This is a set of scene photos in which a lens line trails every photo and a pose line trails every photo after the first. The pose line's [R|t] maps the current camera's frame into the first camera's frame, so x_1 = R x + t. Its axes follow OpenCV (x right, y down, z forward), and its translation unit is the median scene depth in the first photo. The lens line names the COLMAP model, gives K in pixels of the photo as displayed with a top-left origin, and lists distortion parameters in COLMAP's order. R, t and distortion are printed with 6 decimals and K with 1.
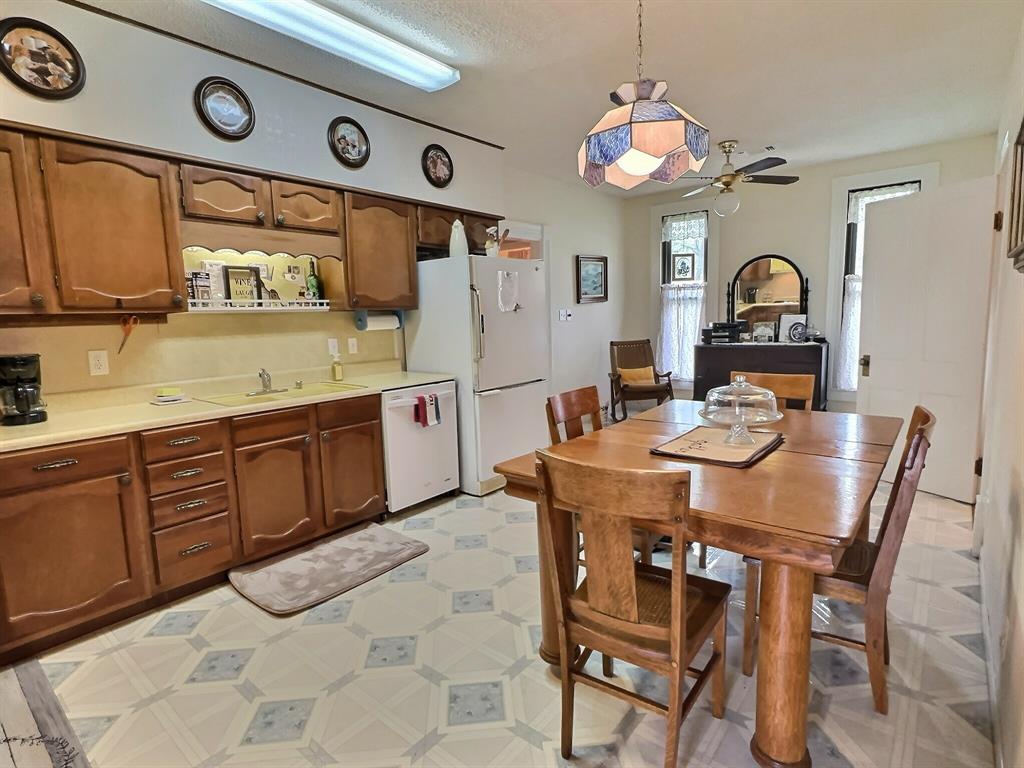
lens RADIAL K [[531.1, 0, 511.5], [0, 531.1, 380.4], [0, 0, 1]] dist [-0.016451, 0.001131]
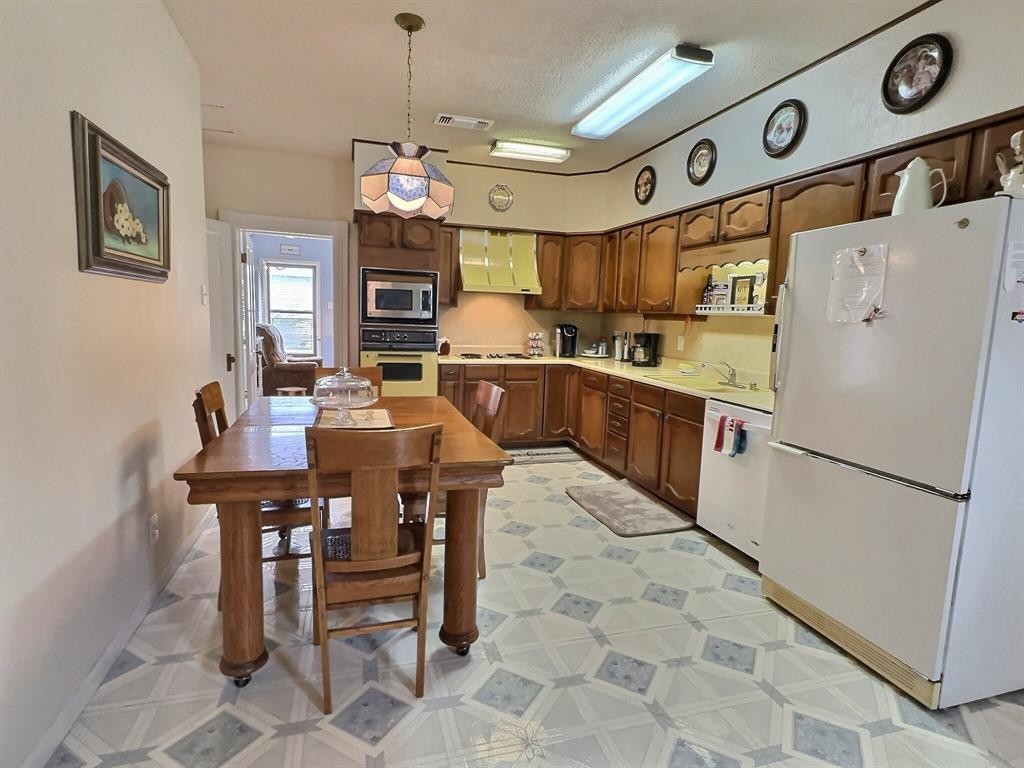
lens RADIAL K [[531.1, 0, 511.2], [0, 531.1, 381.9], [0, 0, 1]] dist [-0.016451, 0.001131]
pose [[-0.560269, 0.110416, -0.820918, 0.771939], [-0.122340, 0.969175, 0.213853, -0.176348], [0.819226, 0.220246, -0.529490, 1.248805]]
